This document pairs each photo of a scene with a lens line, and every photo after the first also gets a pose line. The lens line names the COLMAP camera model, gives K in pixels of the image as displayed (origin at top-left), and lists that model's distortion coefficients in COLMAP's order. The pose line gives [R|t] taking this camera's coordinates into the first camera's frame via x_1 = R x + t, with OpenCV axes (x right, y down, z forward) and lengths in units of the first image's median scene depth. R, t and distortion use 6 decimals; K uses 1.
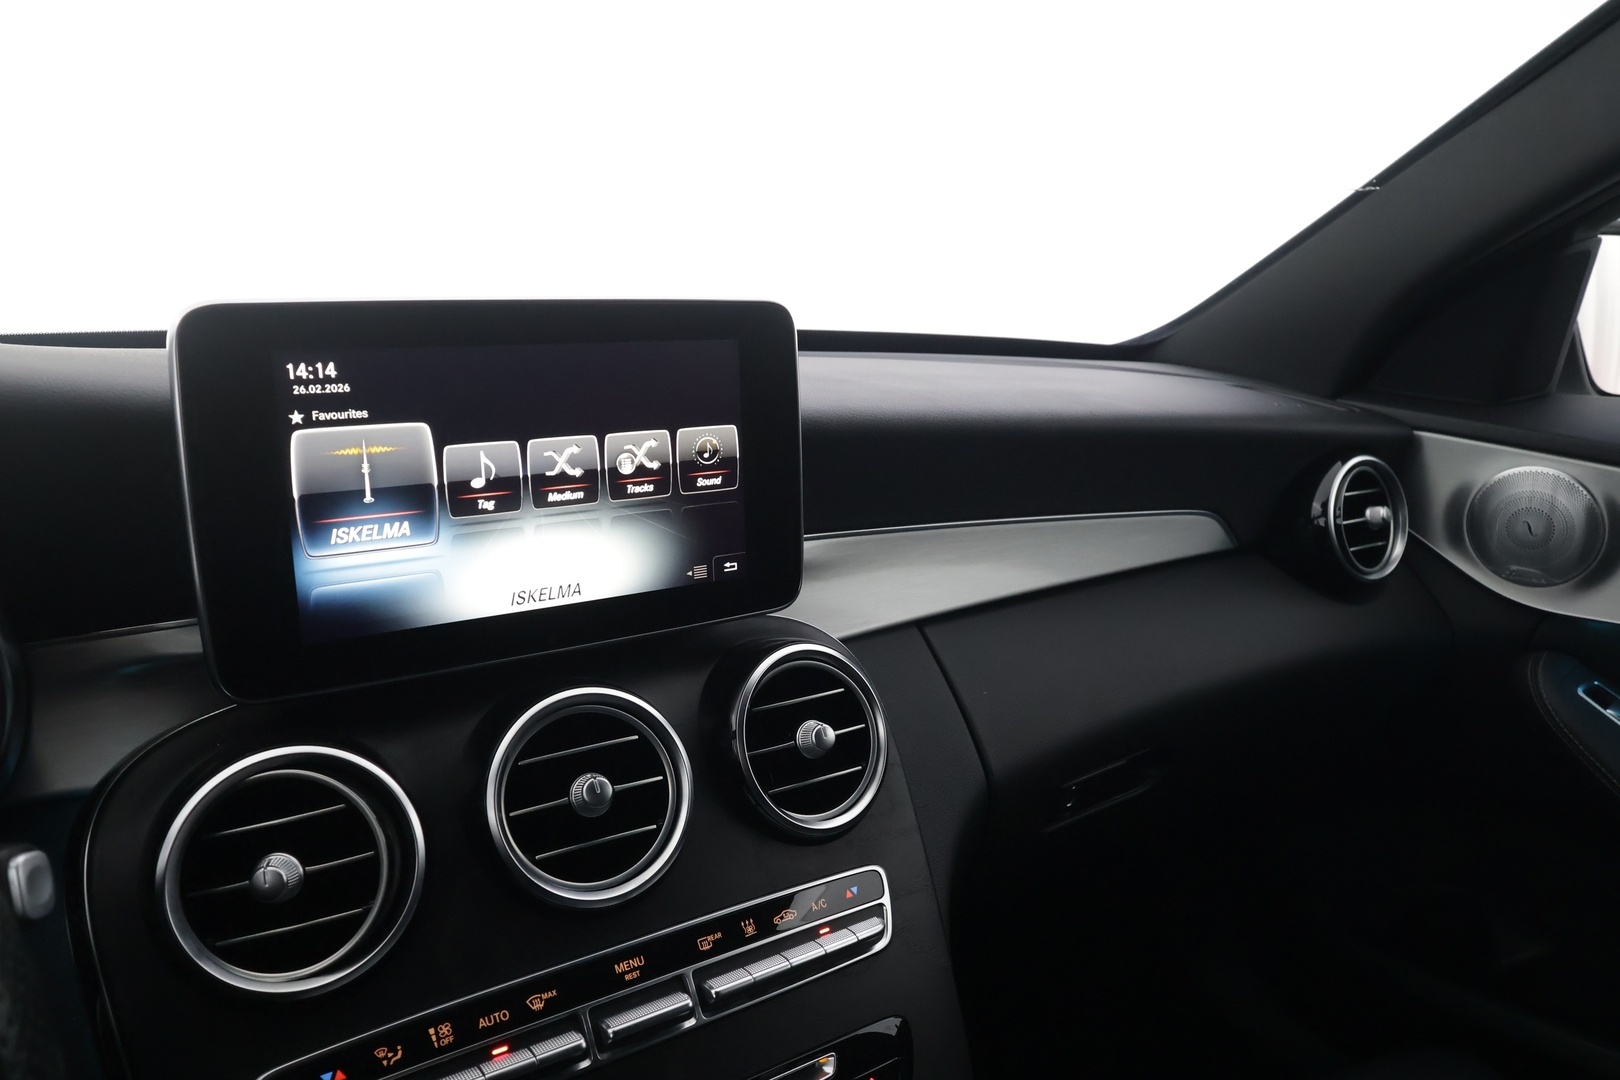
lens RADIAL K [[1128.2, 0, 786.0], [0, 1128.2, 549.9], [0, 0, 1]] dist [0.011389, -0.013385]
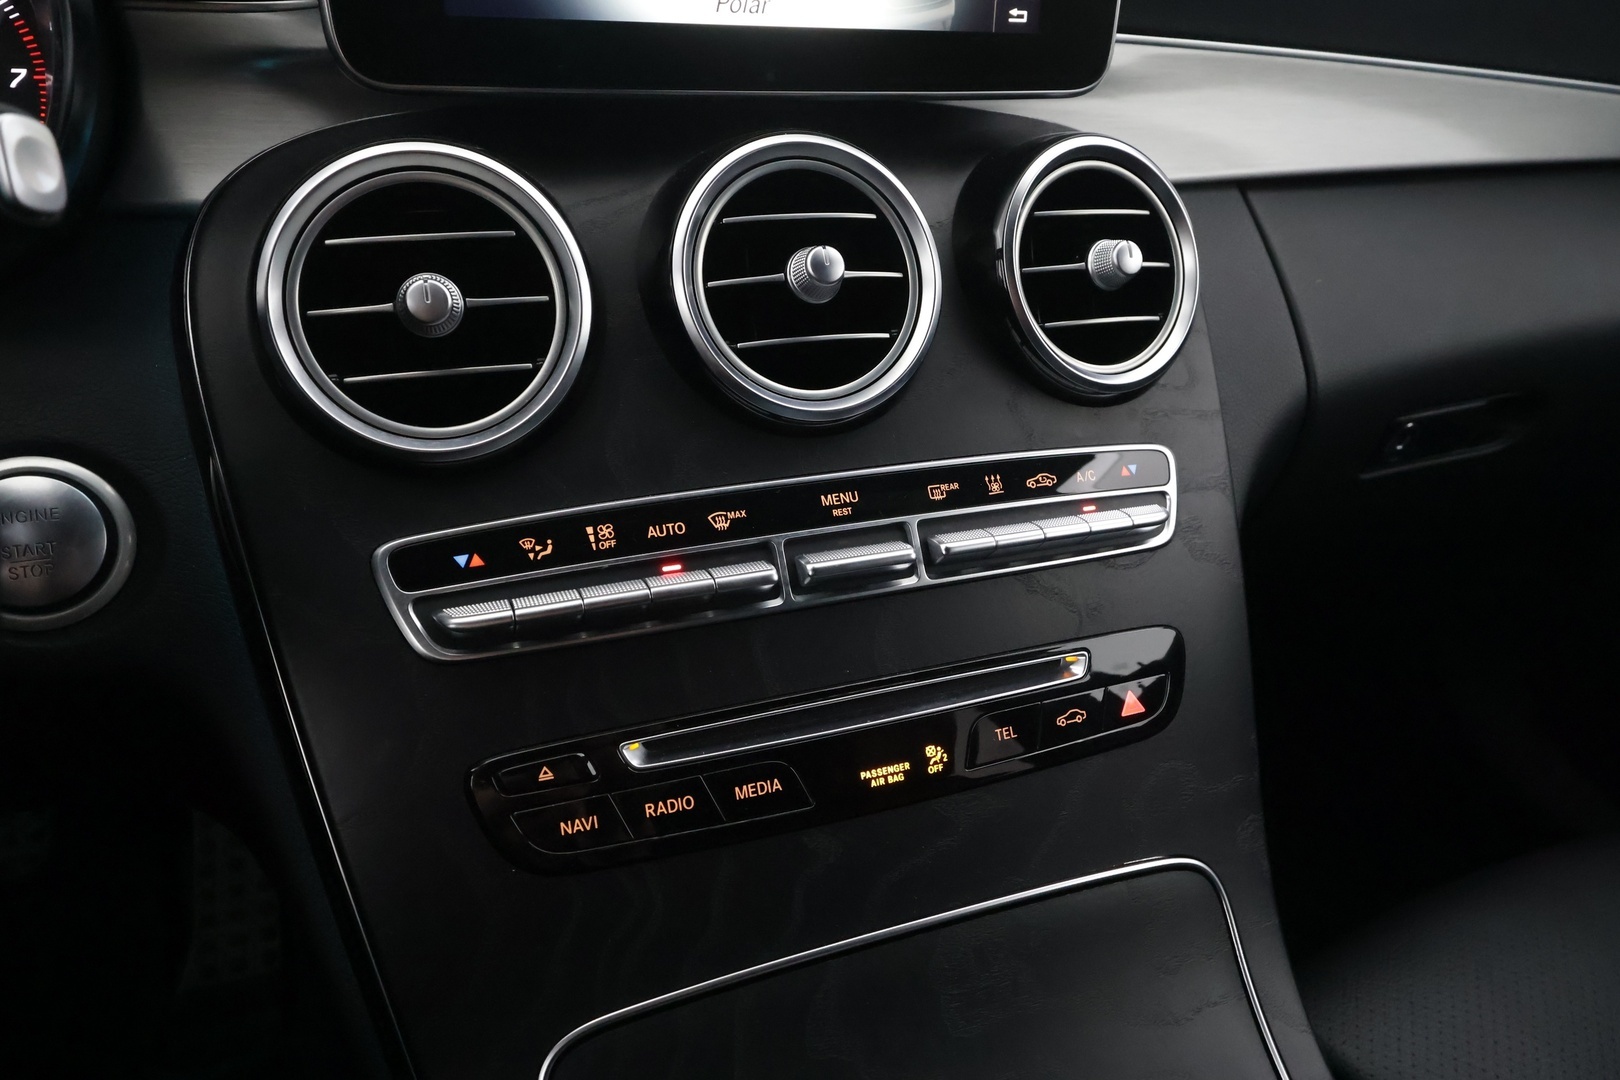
lens RADIAL K [[1128.2, 0, 801.1], [0, 1128.2, 538.3], [0, 0, 1]] dist [0.011389, -0.013385]
pose [[0.980768, 0.112639, -0.159392, -0.034324], [-0.076755, 0.973453, 0.215633, 0.208498], [0.179450, -0.199252, 0.963378, 0.219854]]
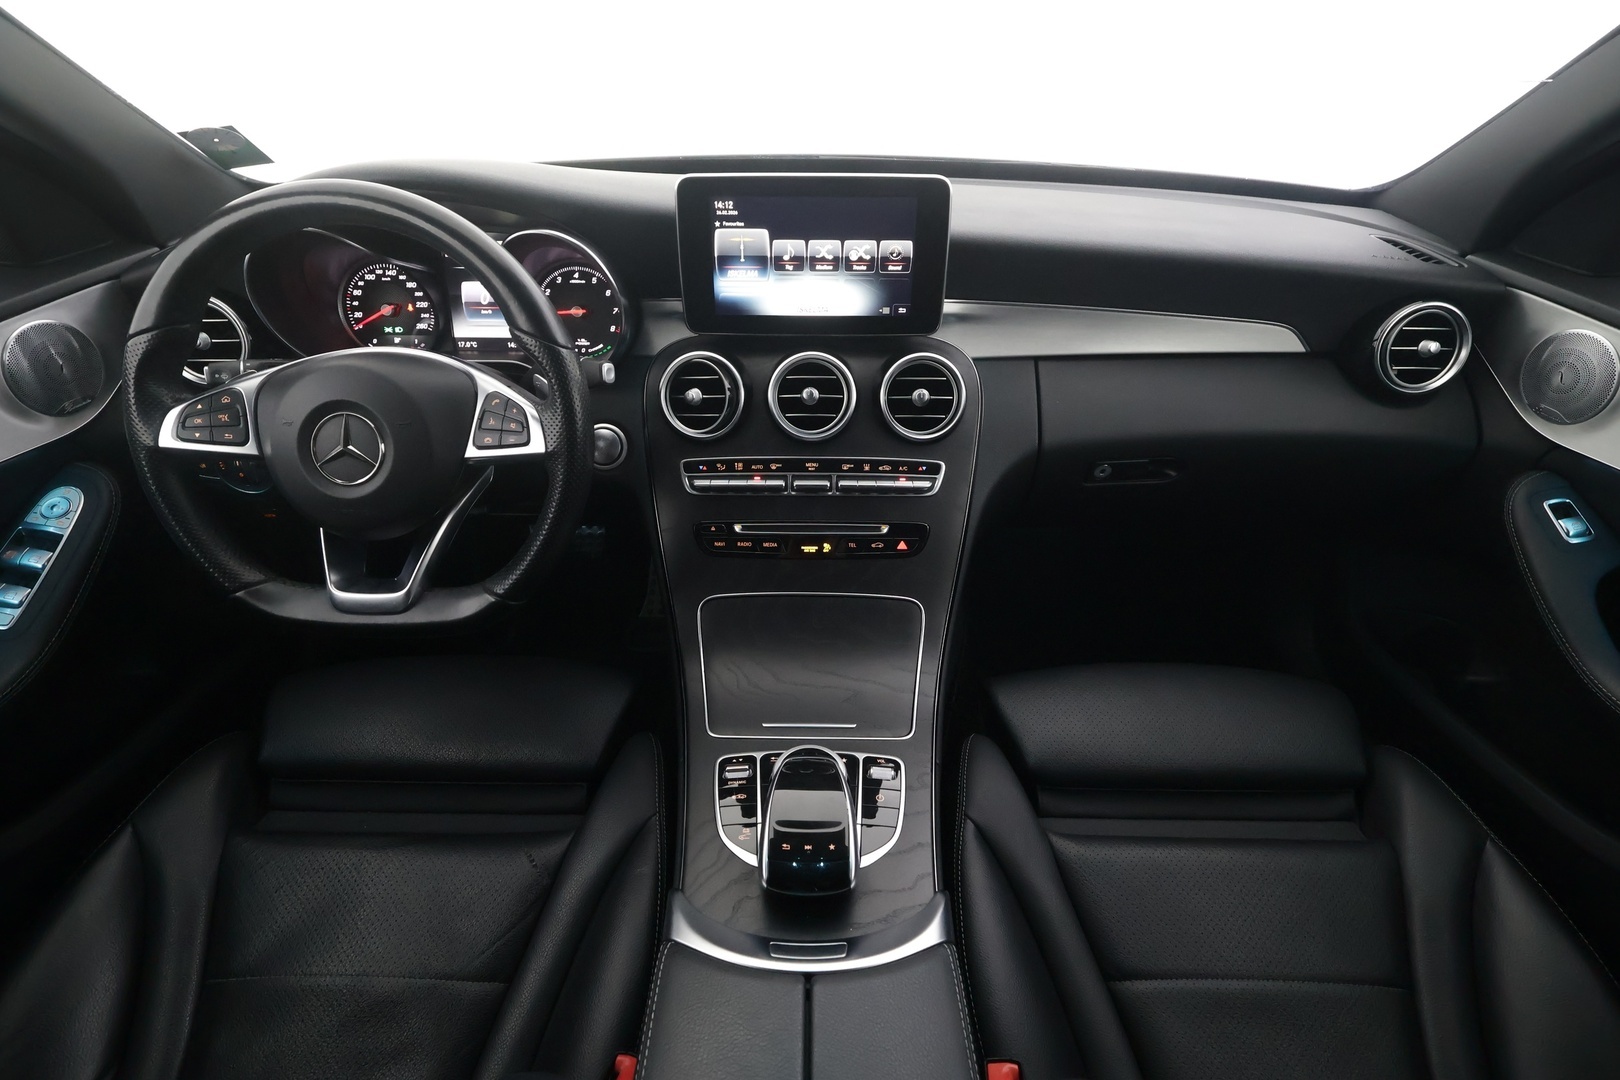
lens RADIAL K [[780.0, 0, 814.0], [0, 780.0, 539.1], [0, 0, 1]] dist [-0.000188, 0.001119]
pose [[0.835500, 0.289542, -0.467018, 0.670684], [-0.127954, 0.929062, 0.347089, -0.079568], [0.534385, -0.230236, 0.813280, -0.423763]]
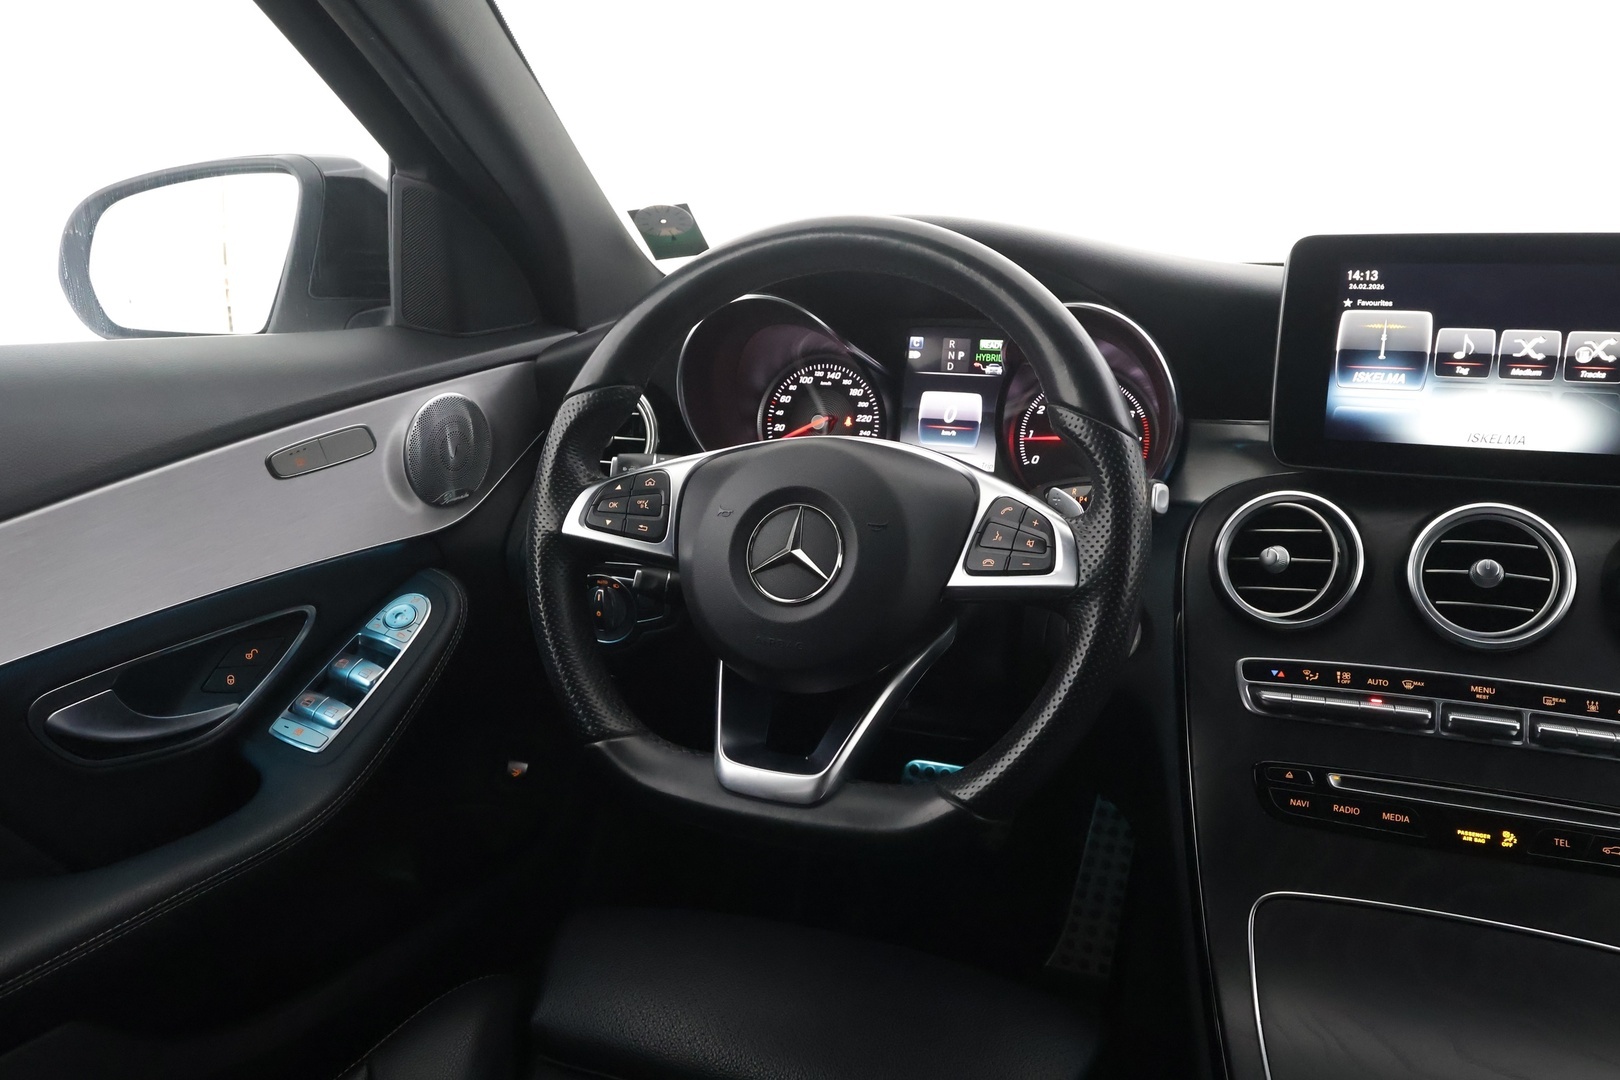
lens RADIAL K [[1227.1, 0, 815.1], [0, 1227.1, 539.2], [0, 0, 1]] dist [-0.008484, 0.017897]
pose [[0.583148, 0.191635, -0.789439, 0.522593], [-0.185625, 0.977502, 0.100168, 0.163156], [0.790874, 0.088127, 0.605601, -0.602215]]
